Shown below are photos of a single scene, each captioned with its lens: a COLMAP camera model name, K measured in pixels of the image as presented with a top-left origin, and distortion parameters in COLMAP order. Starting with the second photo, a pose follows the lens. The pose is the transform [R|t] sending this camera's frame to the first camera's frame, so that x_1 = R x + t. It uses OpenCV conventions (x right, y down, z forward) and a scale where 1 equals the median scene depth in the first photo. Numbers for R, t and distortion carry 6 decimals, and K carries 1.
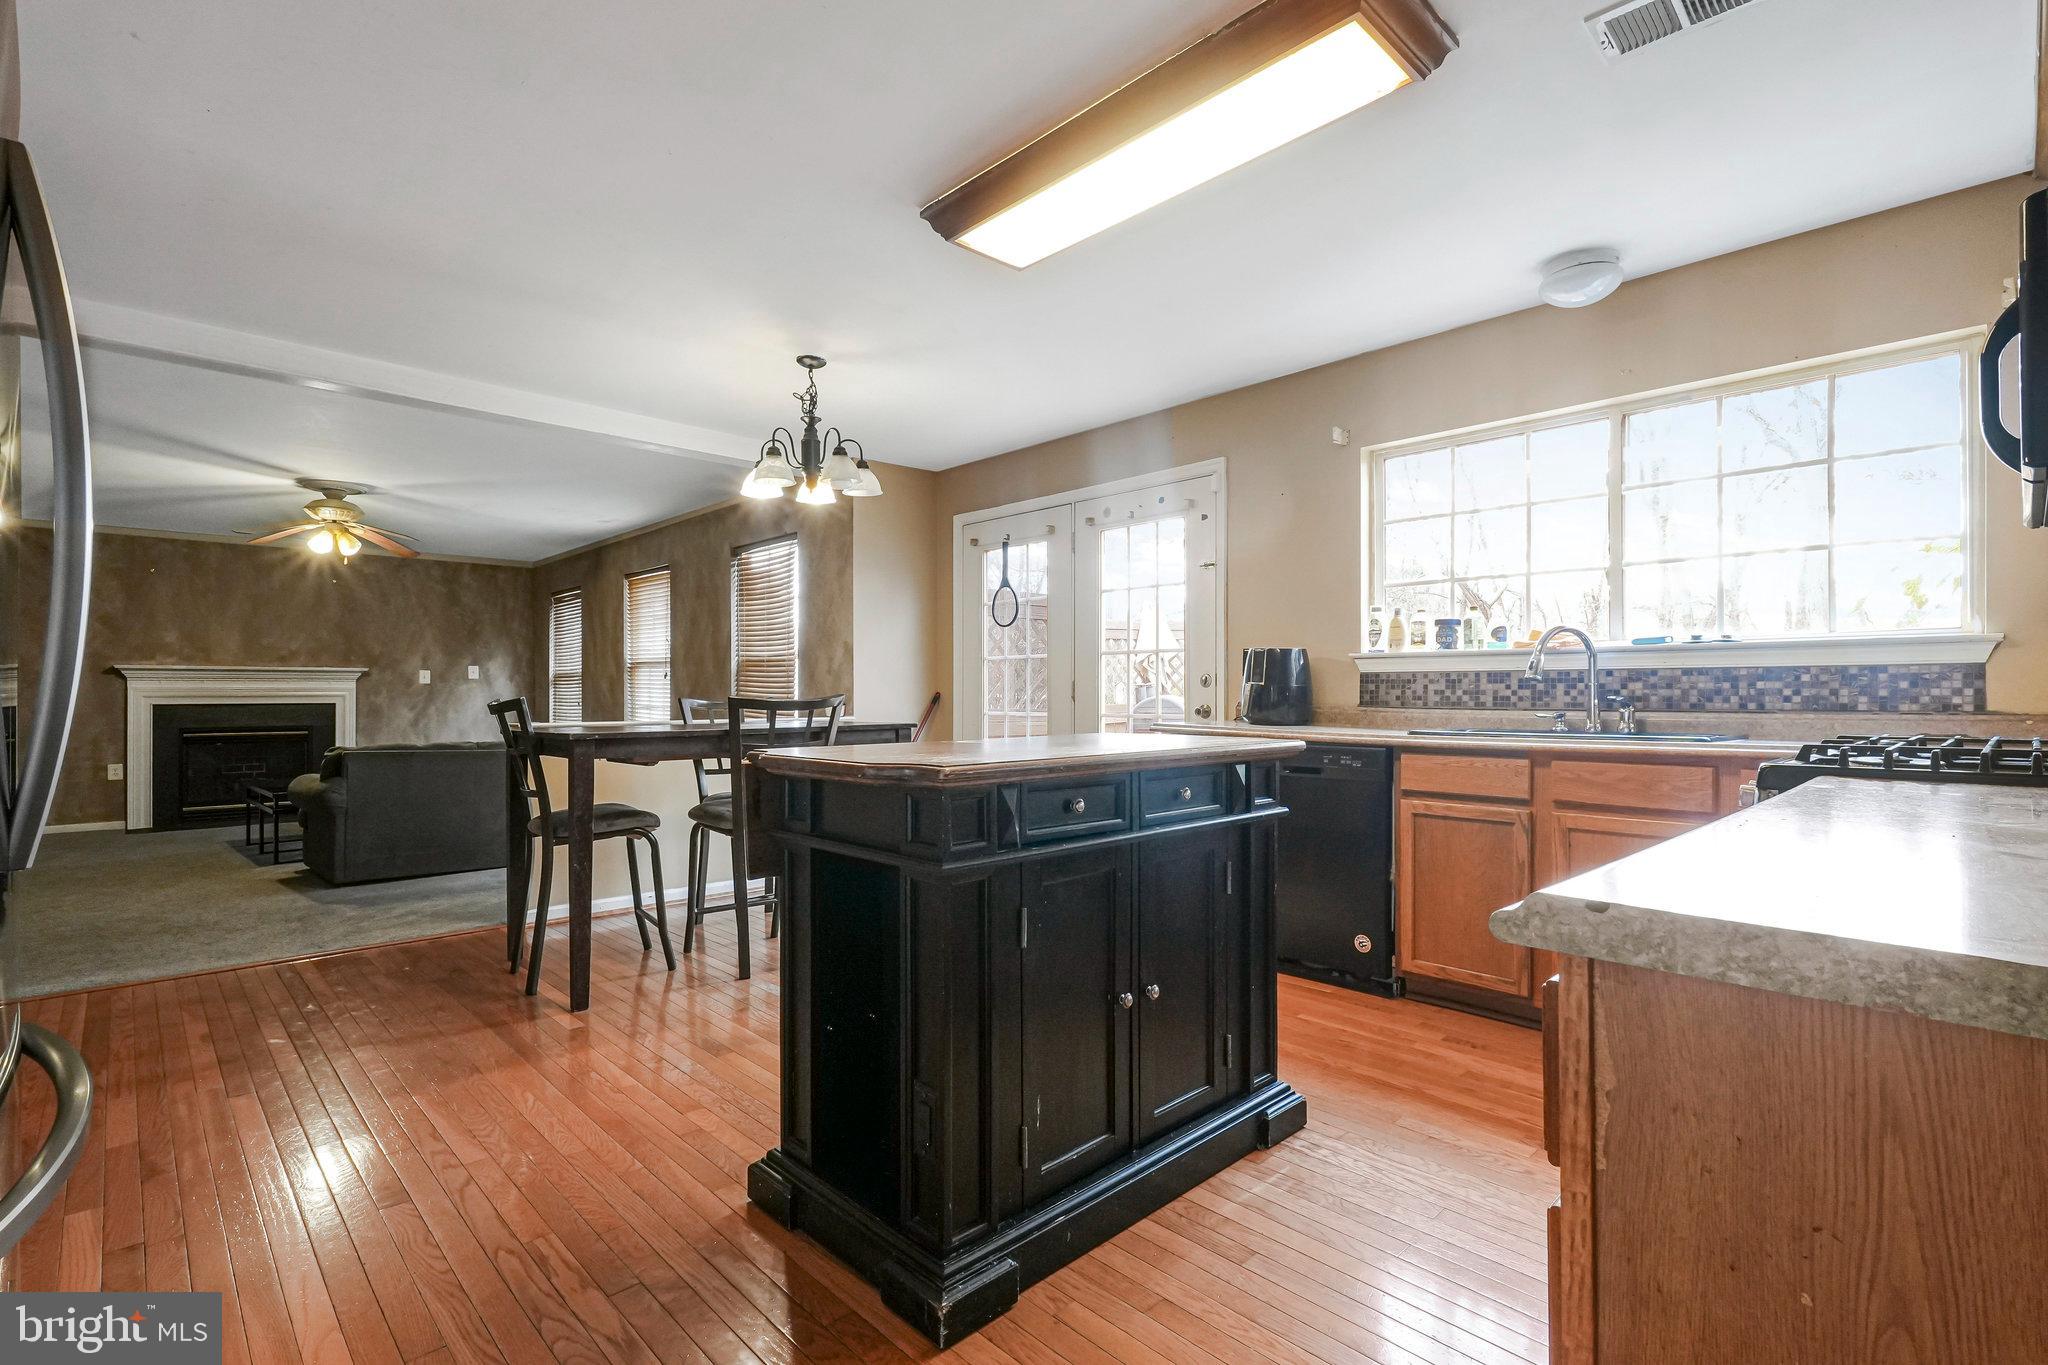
lens RADIAL K [[956.7, 0, 1025.8], [0, 956.7, 685.4], [0, 0, 1]] dist [0.000609, -0.000639]
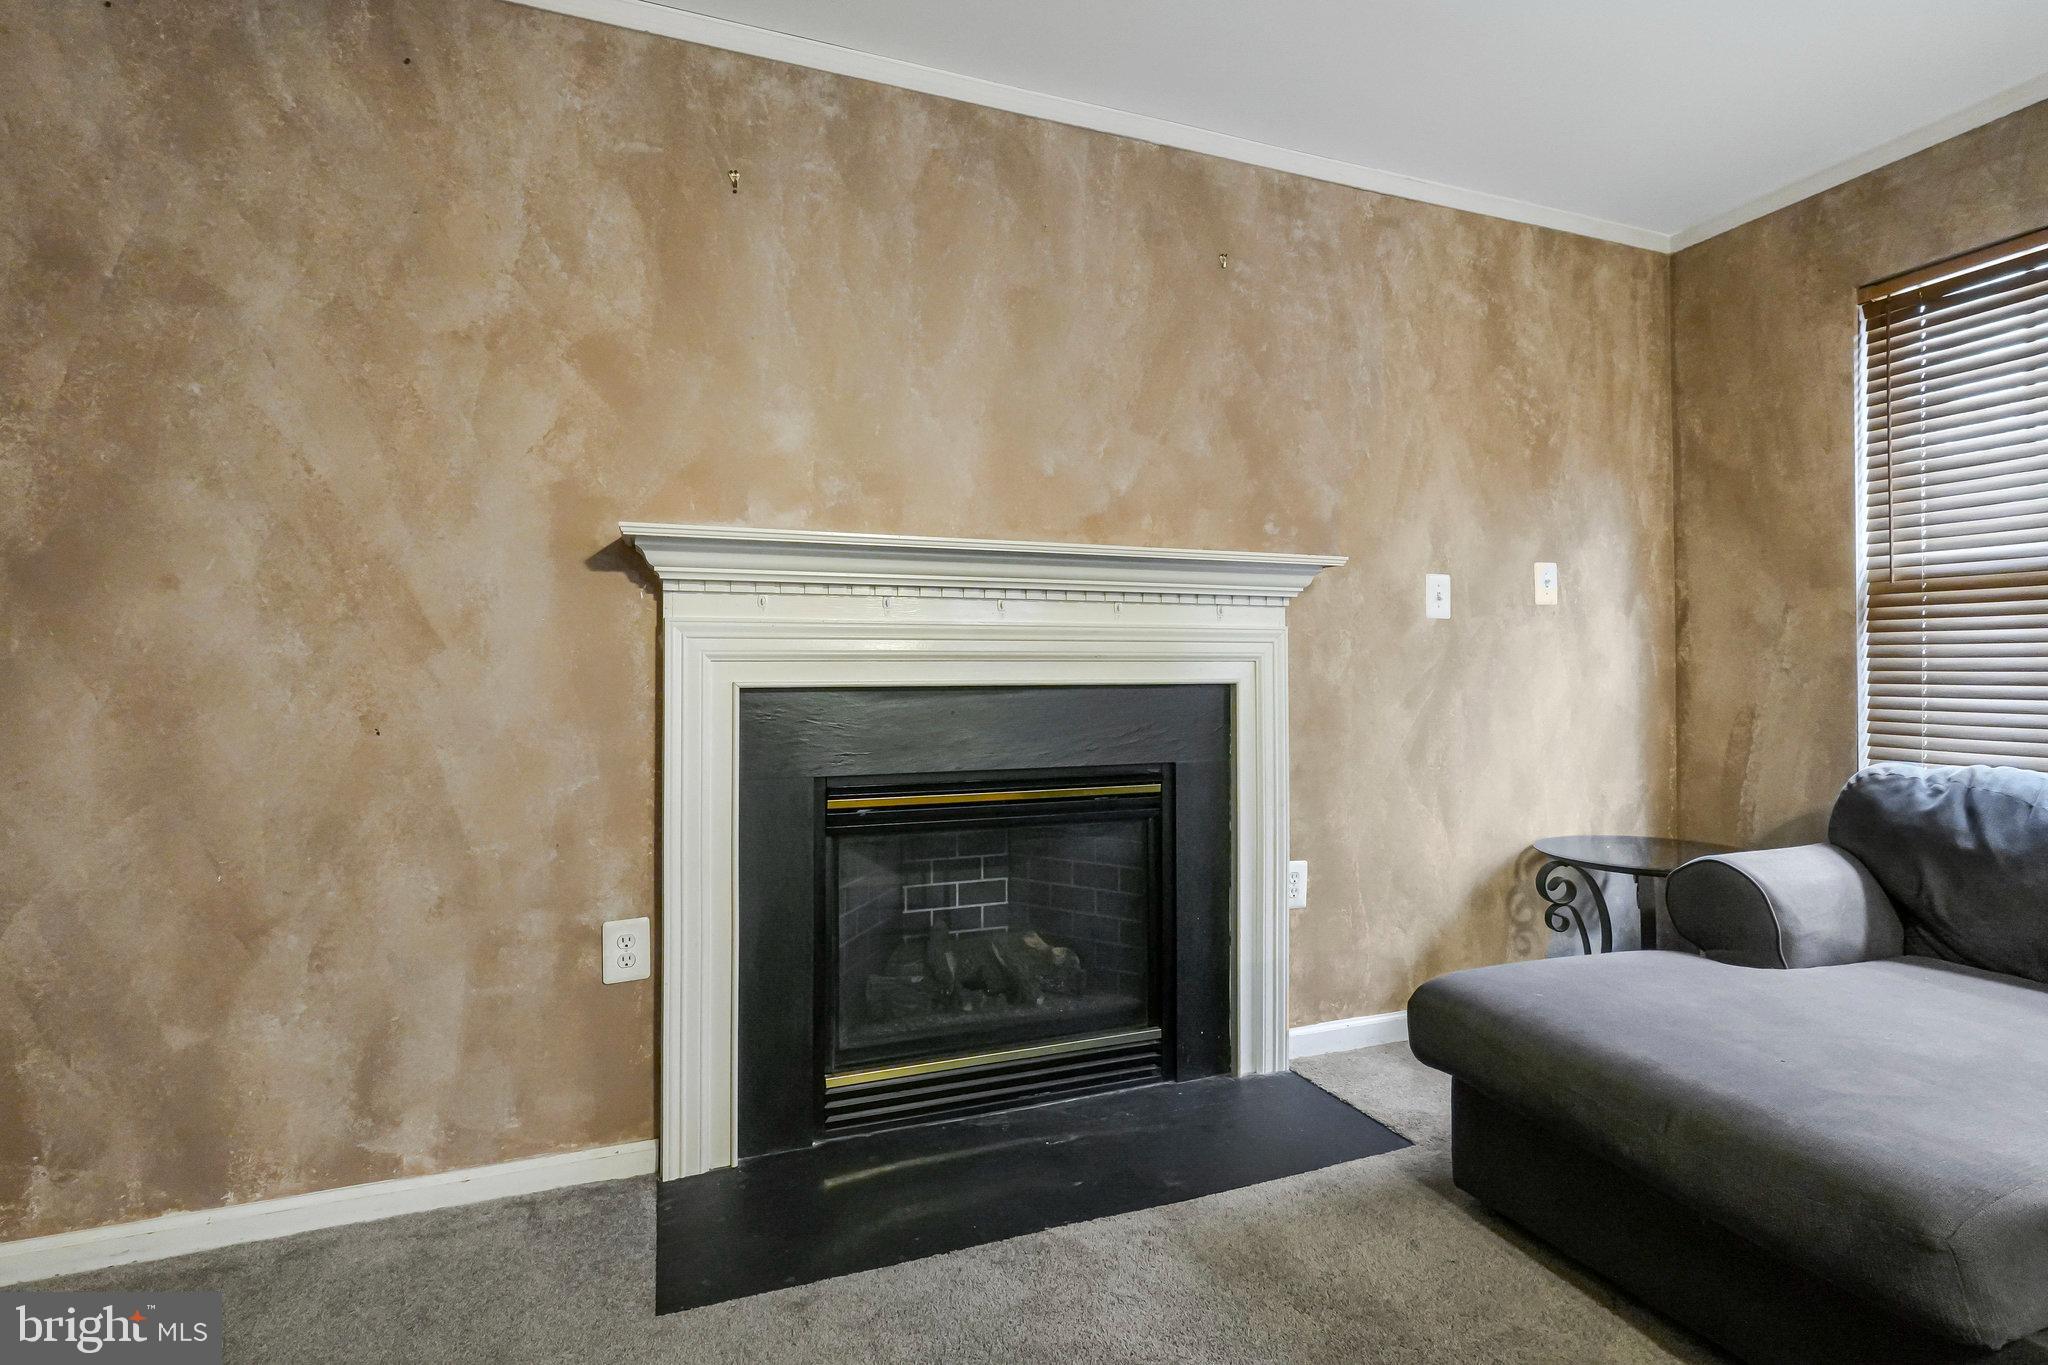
lens RADIAL K [[941.5, 0, 1028.6], [0, 941.5, 667.3], [0, 0, 1]] dist [-0.007317, 0.001363]
pose [[0.931322, -0.008267, -0.364102, -0.672213], [0.006658, 0.999962, -0.005674, 0.014913], [0.364135, 0.002860, 0.931342, 0.712246]]
